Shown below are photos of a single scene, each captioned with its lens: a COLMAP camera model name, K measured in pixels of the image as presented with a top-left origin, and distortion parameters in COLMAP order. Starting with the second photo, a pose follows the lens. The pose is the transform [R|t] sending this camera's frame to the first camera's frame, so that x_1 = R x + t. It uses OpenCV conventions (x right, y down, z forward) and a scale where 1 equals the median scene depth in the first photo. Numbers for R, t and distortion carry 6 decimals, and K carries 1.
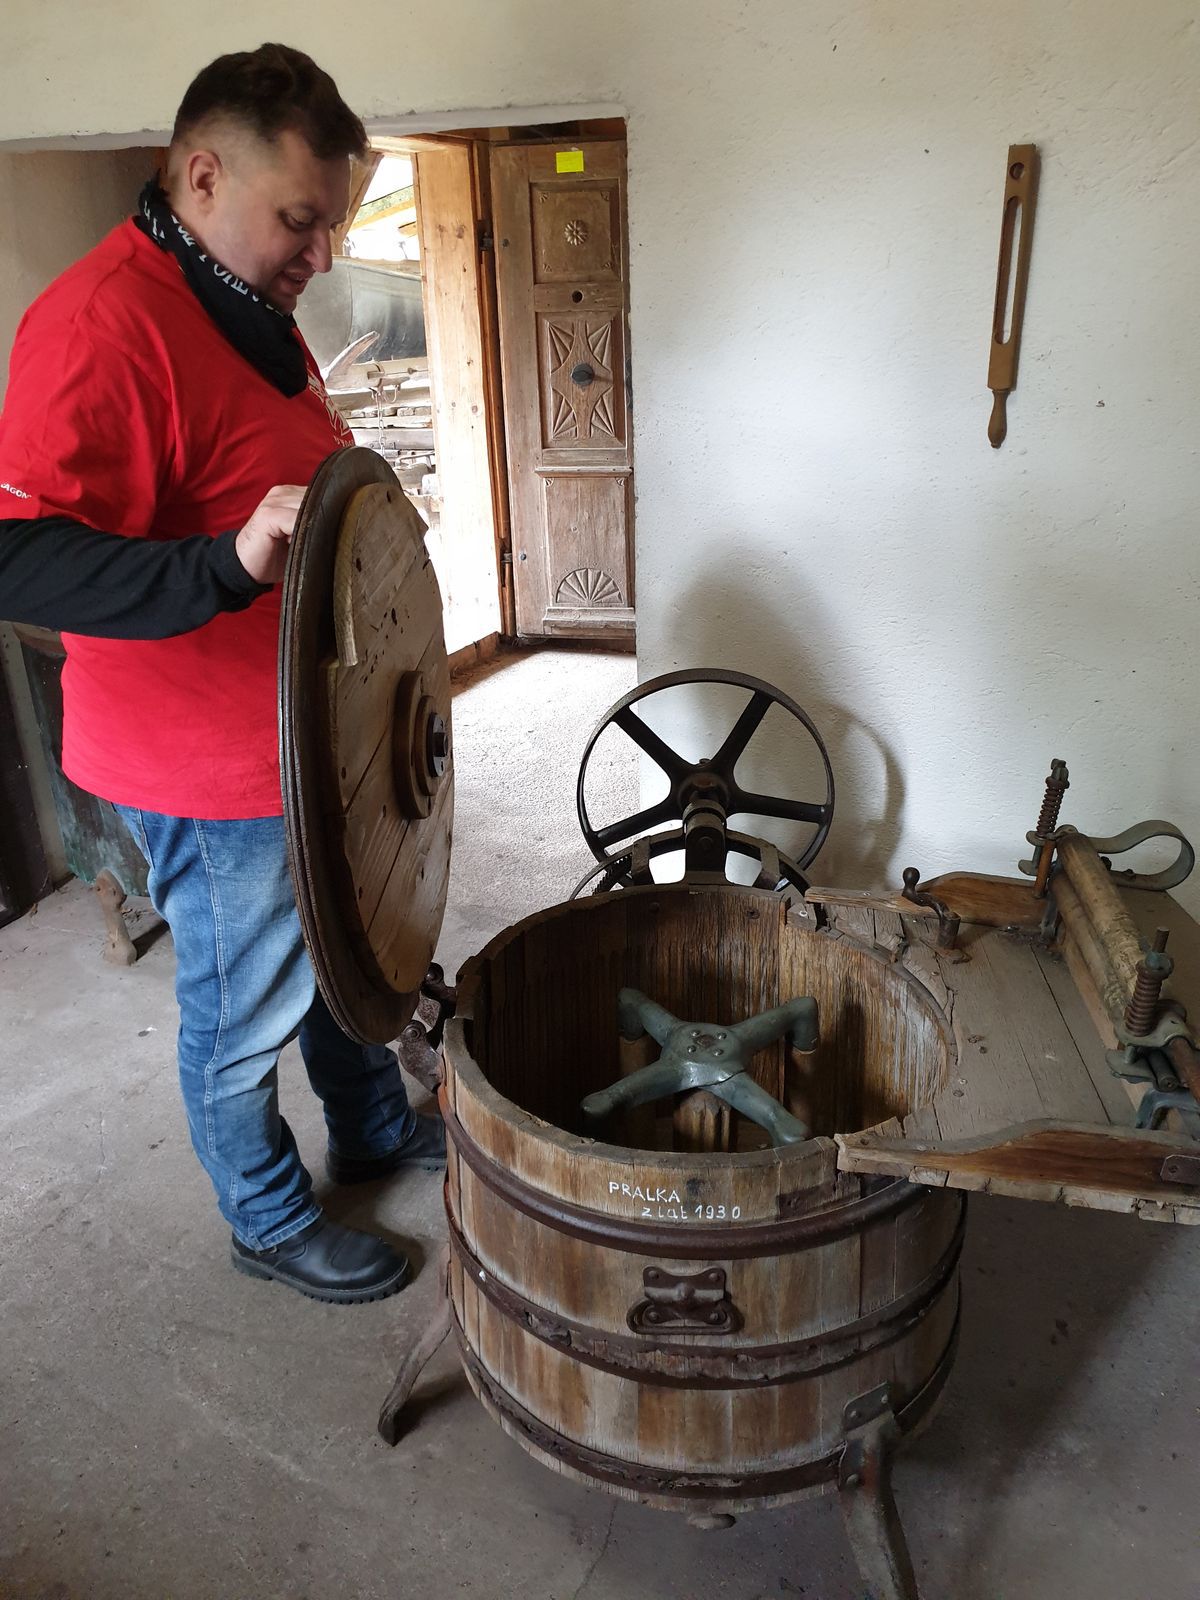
lens RADIAL K [[1305.4, 0, 600.0], [0, 1305.4, 800.0], [0, 0, 1]] dist [0.099503, -0.001145]
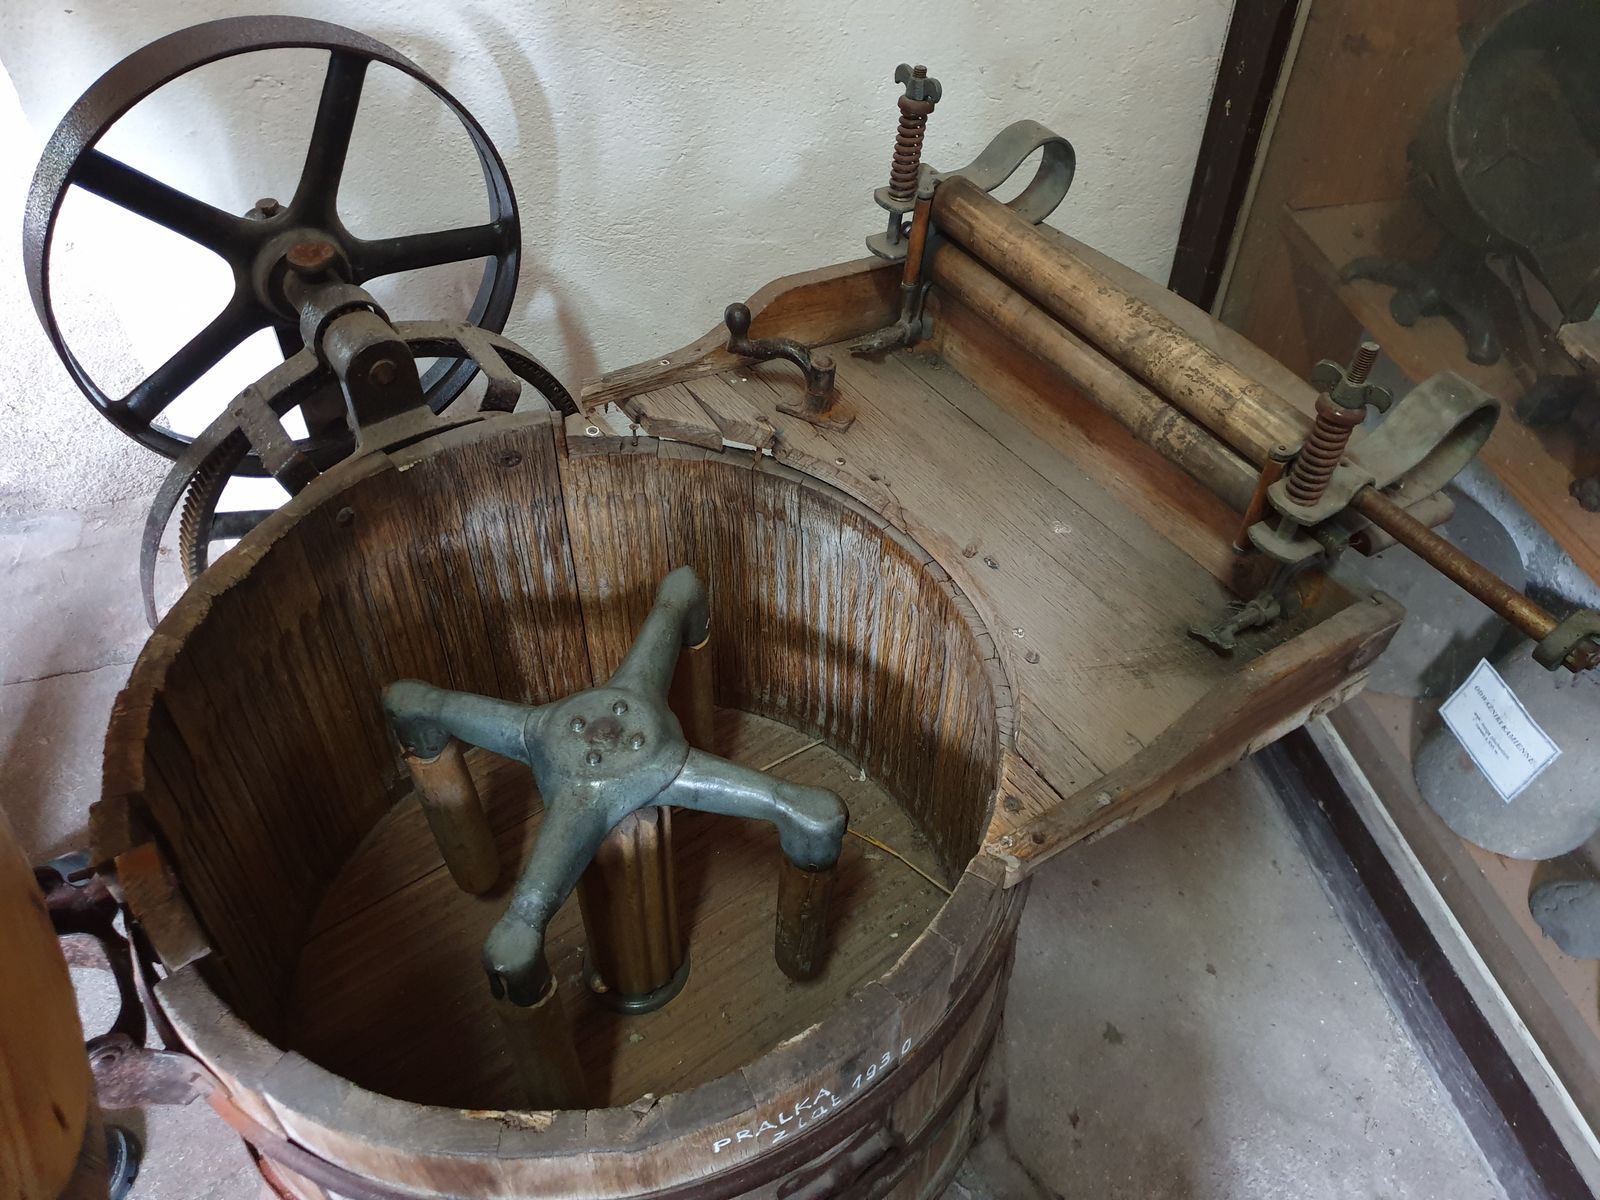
lens RADIAL K [[1305.4, 0, 800.0], [0, 1305.4, 600.0], [0, 0, 1]] dist [0.099503, -0.001145]
pose [[0.768614, -0.443016, 0.461486, -0.087864], [0.221052, 0.860888, 0.458266, -0.105741], [-0.600307, -0.250218, 0.759620, 0.466244]]
